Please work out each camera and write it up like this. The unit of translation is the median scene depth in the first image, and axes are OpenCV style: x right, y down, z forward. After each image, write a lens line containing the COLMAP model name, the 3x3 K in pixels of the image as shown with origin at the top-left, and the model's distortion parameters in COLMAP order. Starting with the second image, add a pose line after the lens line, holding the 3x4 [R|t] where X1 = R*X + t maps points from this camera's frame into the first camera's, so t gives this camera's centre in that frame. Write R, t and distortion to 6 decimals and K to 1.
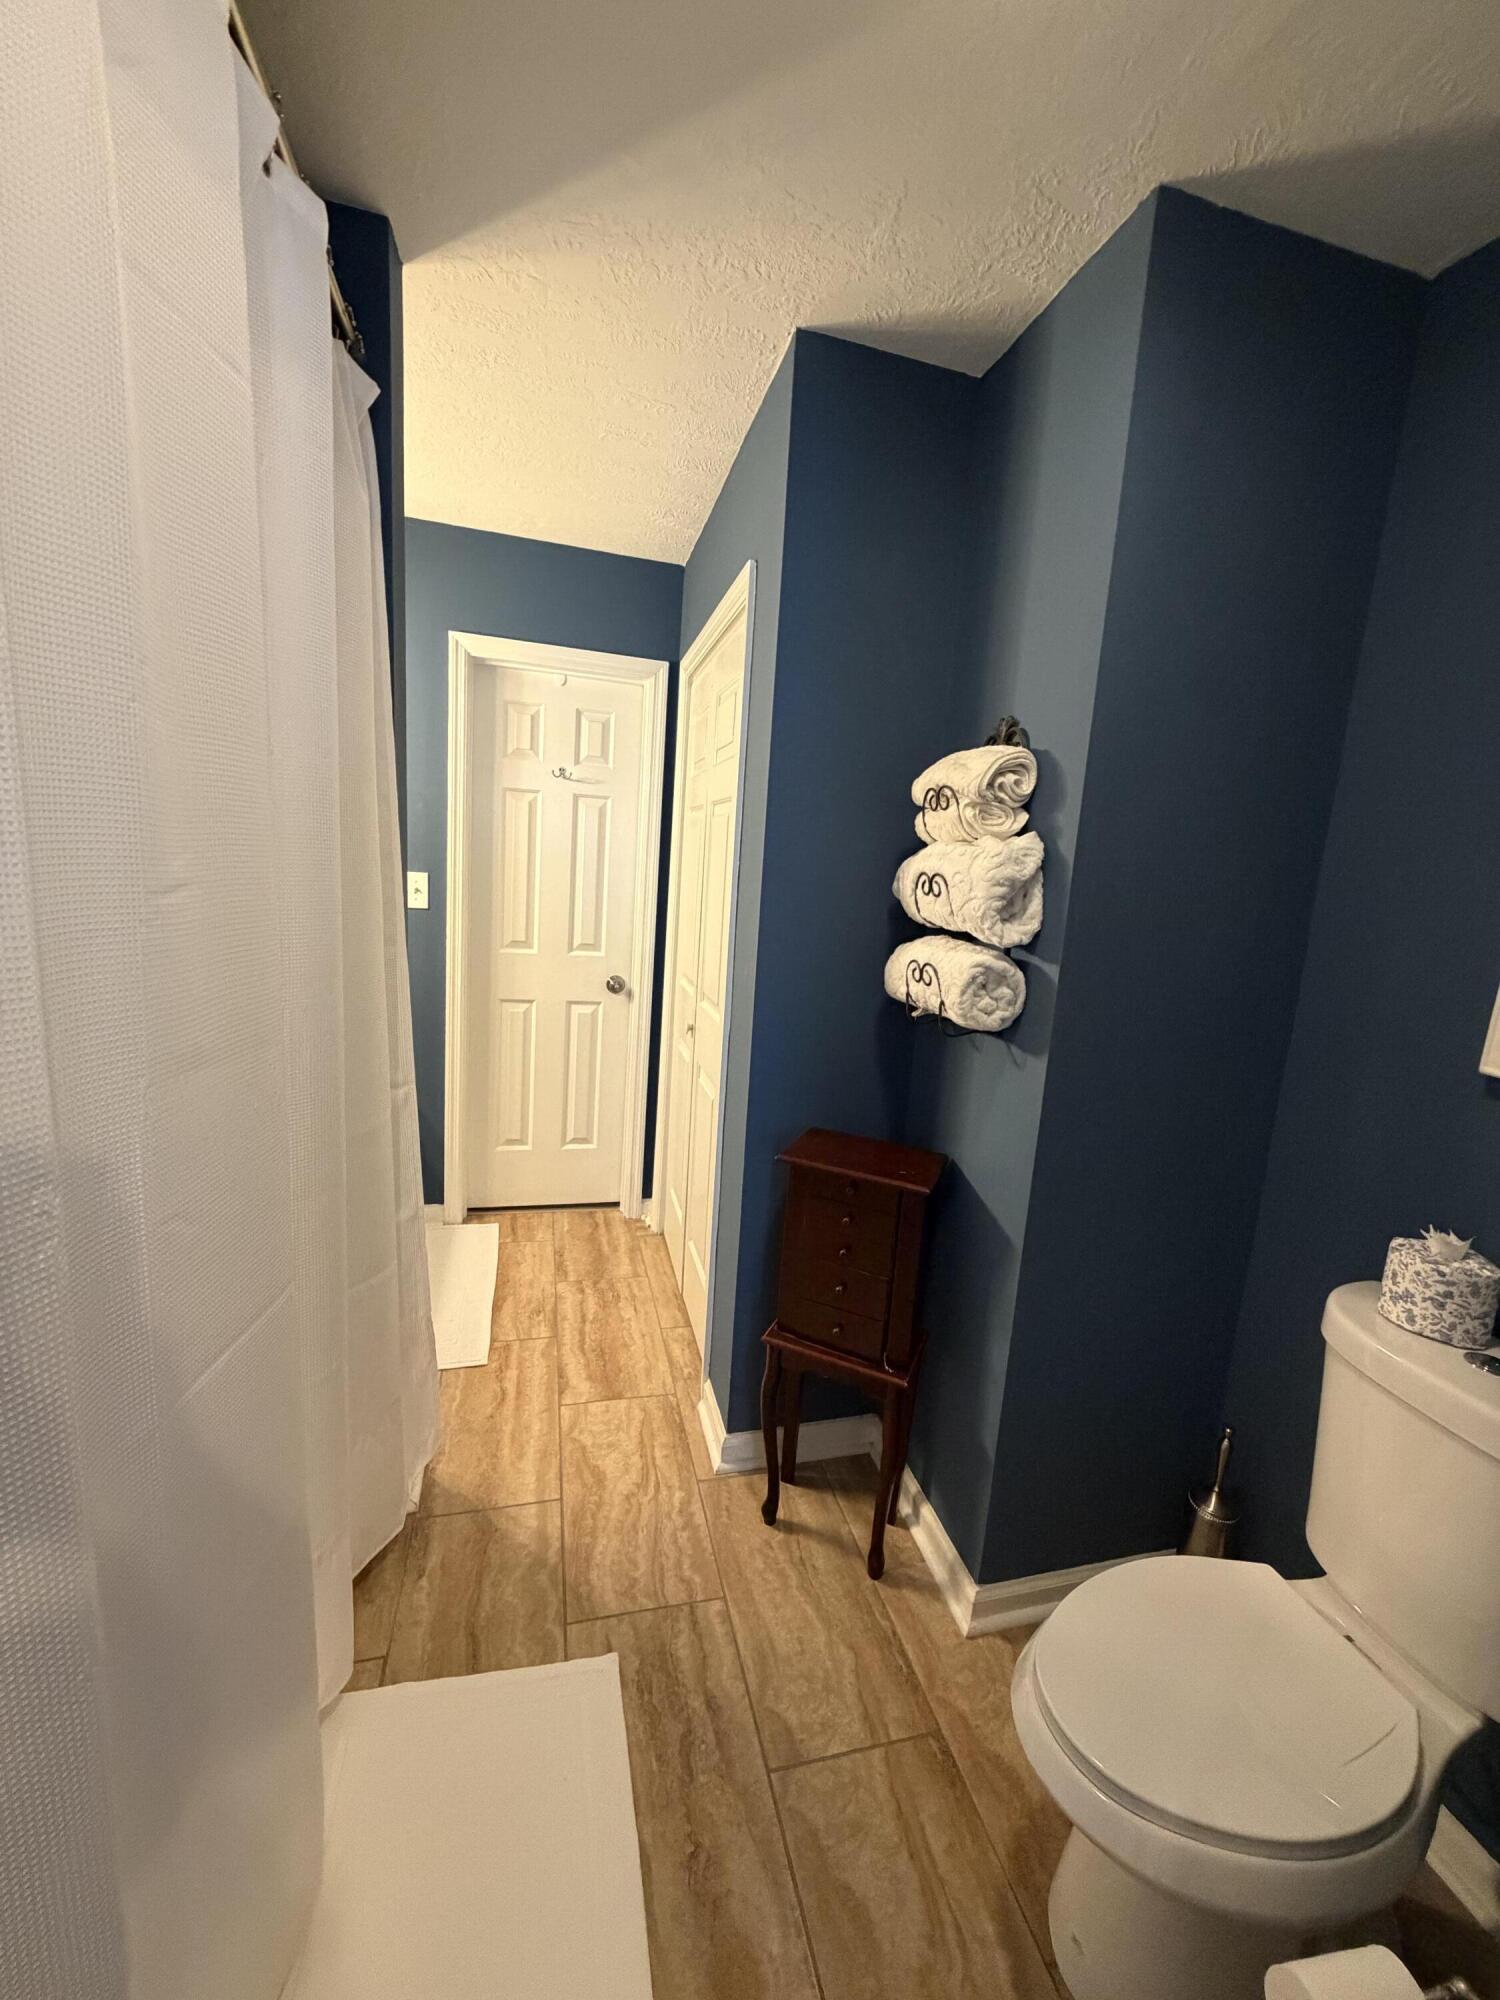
lens RADIAL K [[788.5, 0, 747.8], [0, 788.5, 991.7], [0, 0, 1]] dist [-0.002486, -0.000277]
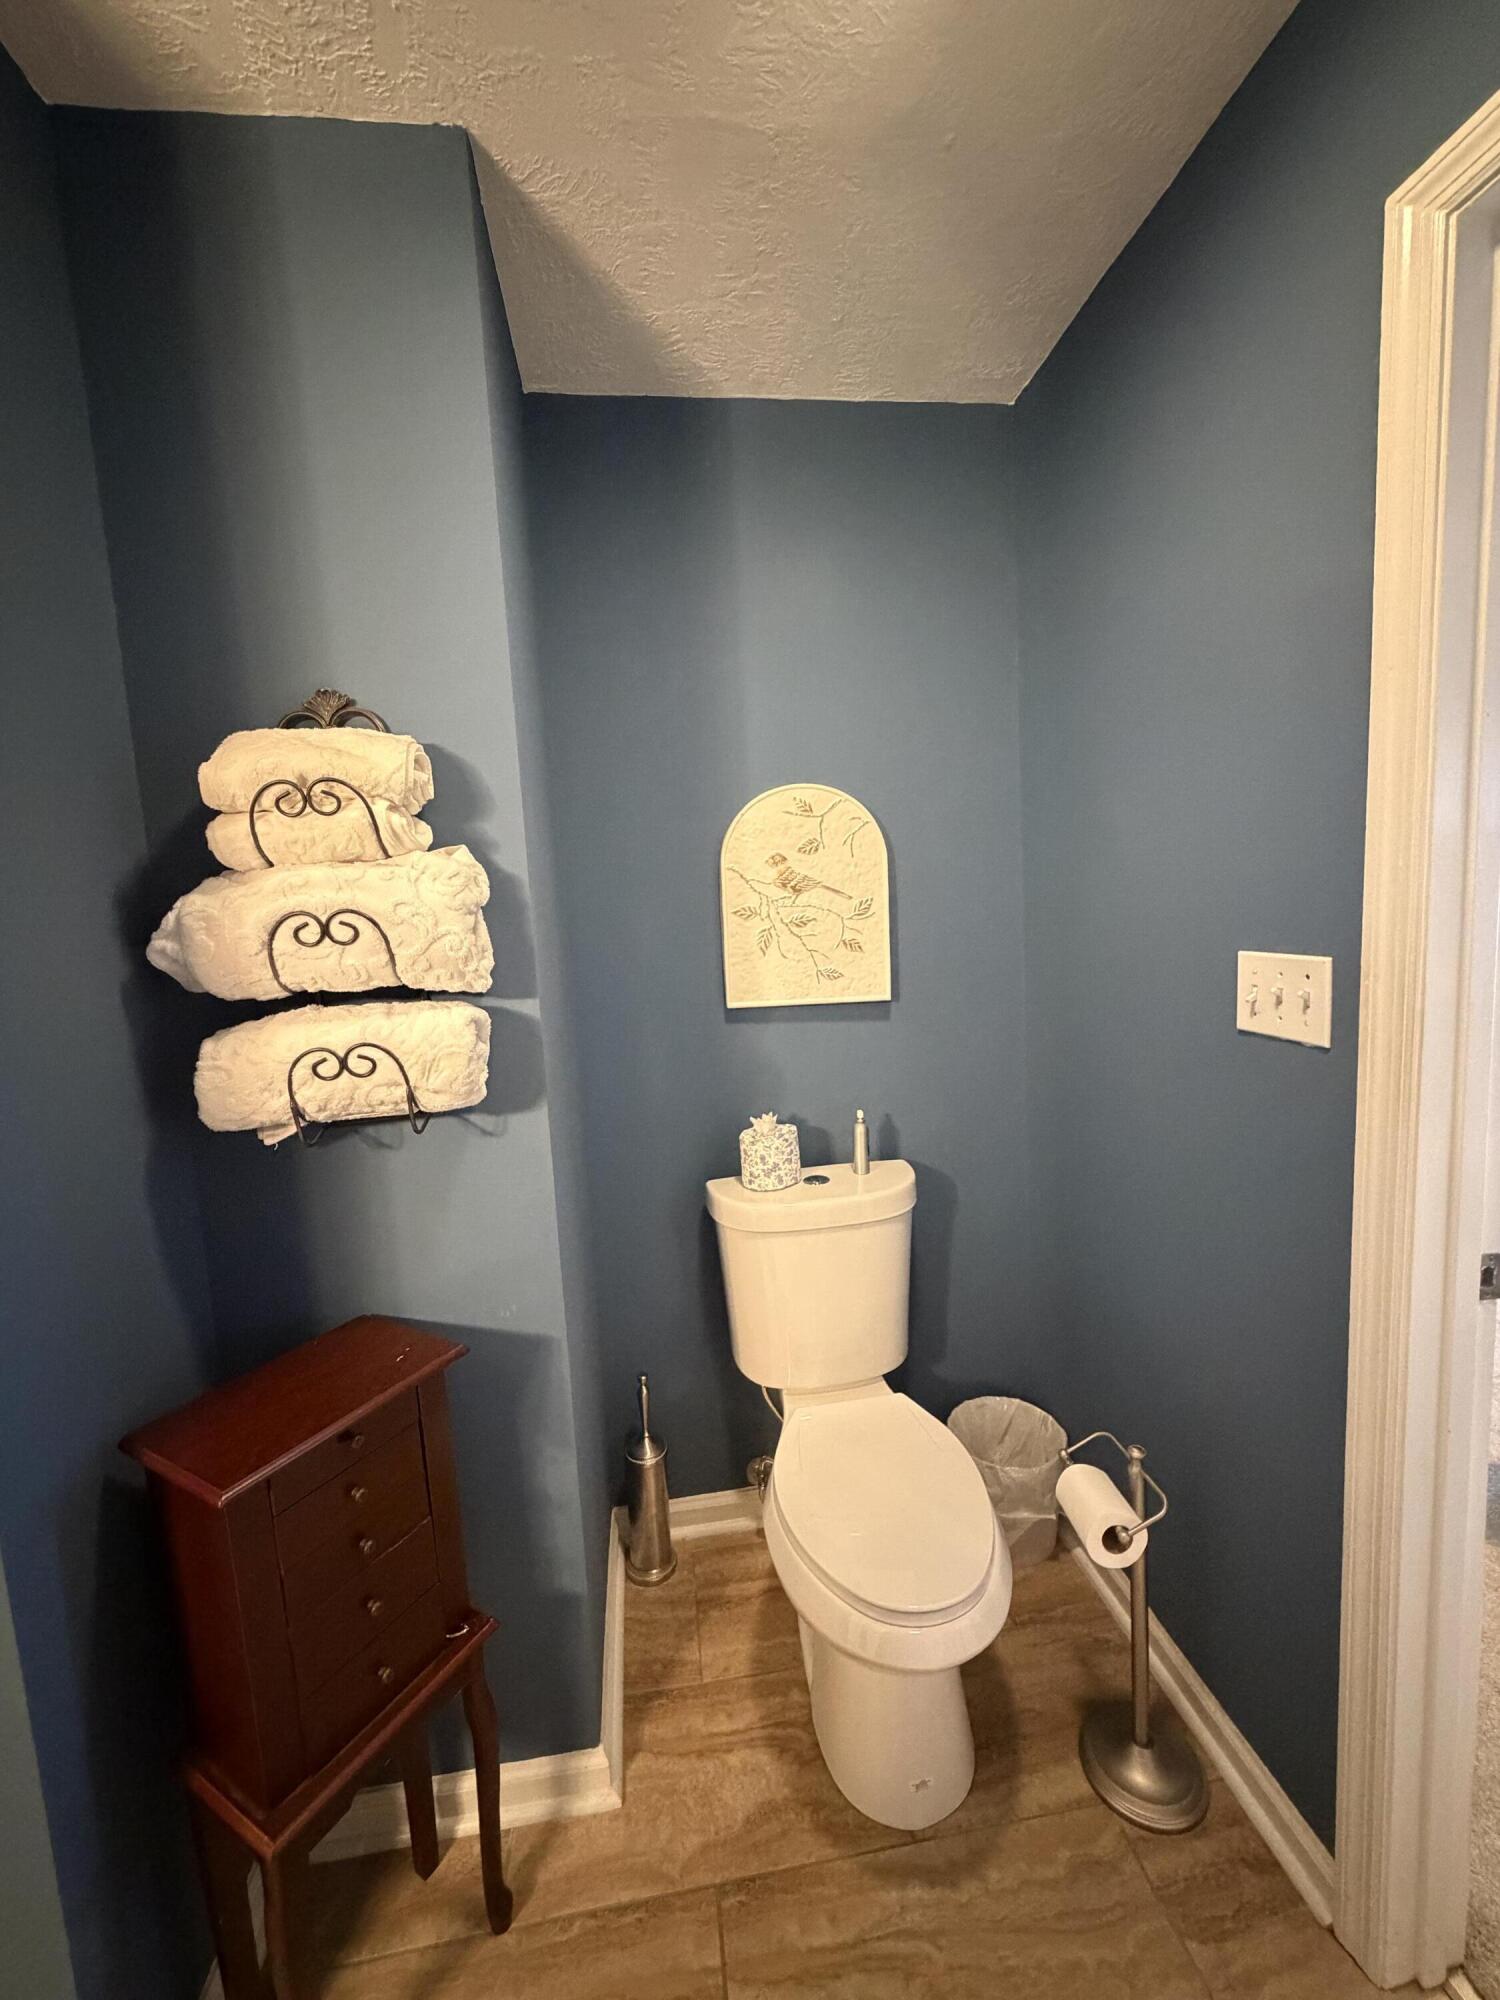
lens RADIAL K [[788.5, 0, 747.8], [0, 788.5, 991.7], [0, 0, 1]] dist [-0.002486, -0.000277]
pose [[0.113461, -0.174119, 0.978166, -0.453016], [0.226604, 0.963110, 0.145154, -0.121479], [-0.967356, 0.205187, 0.148732, 0.695744]]
